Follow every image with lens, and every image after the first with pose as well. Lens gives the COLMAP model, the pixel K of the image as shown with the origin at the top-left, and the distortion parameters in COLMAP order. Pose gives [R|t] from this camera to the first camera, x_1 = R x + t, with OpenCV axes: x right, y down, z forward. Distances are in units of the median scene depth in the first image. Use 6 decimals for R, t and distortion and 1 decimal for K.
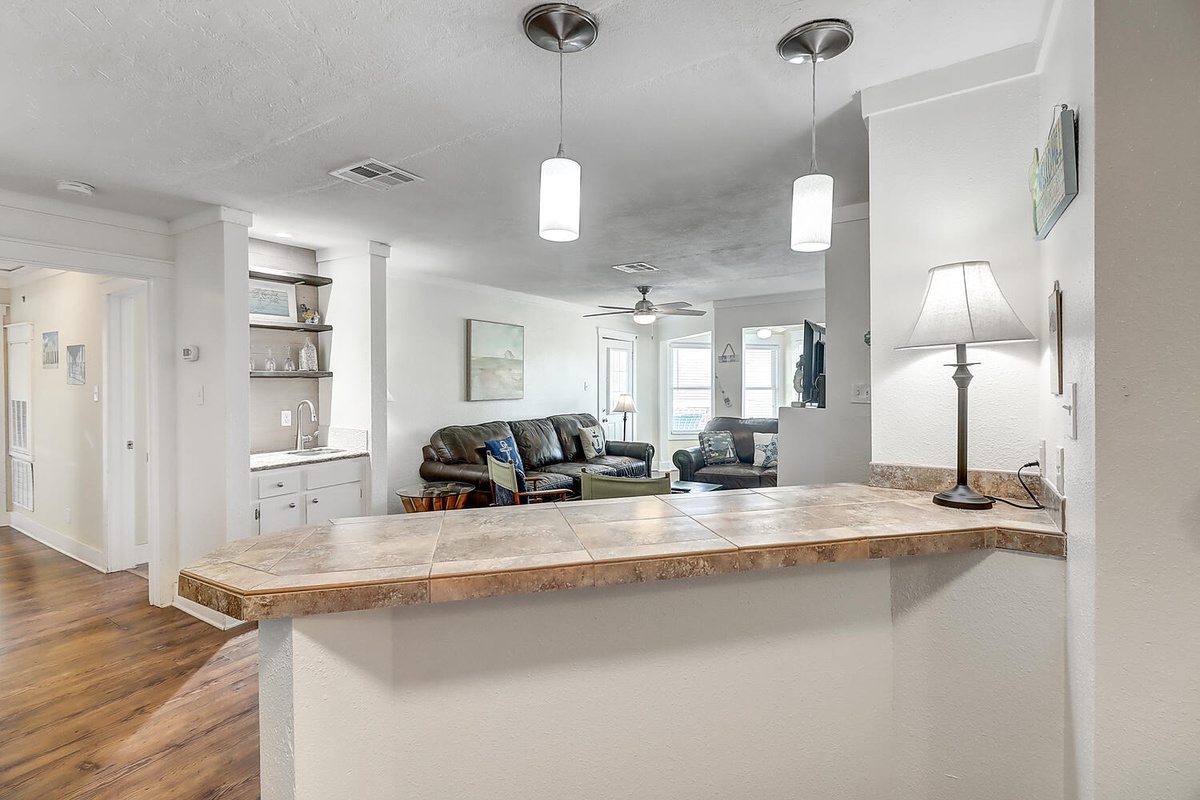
lens RADIAL K [[554.0, 0, 602.2], [0, 554.0, 390.9], [0, 0, 1]] dist [0.000957, 0.000195]
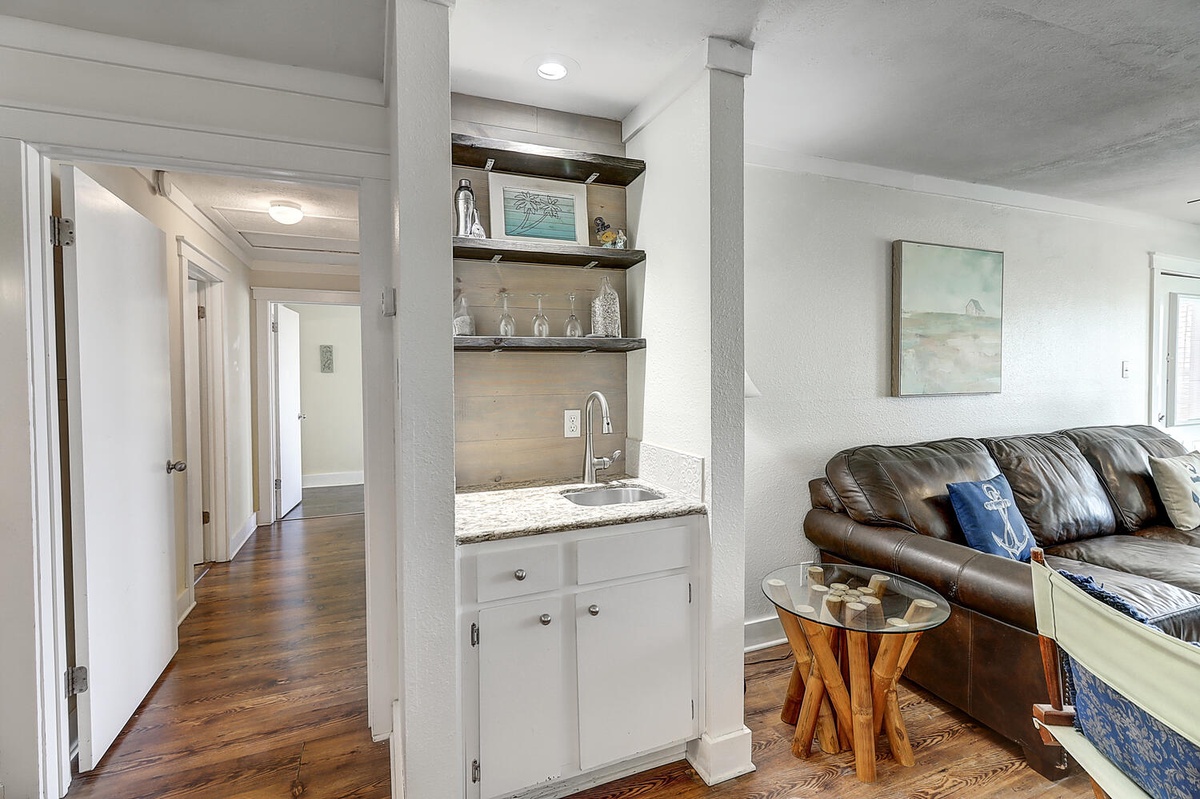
lens RADIAL K [[554.0, 0, 602.2], [0, 554.0, 390.4], [0, 0, 1]] dist [0.000957, 0.000195]
pose [[0.808330, 0.008600, -0.588667, -0.178905], [-0.001217, 0.999916, 0.012937, 0.007121], [0.588728, -0.009741, 0.808272, 0.469135]]
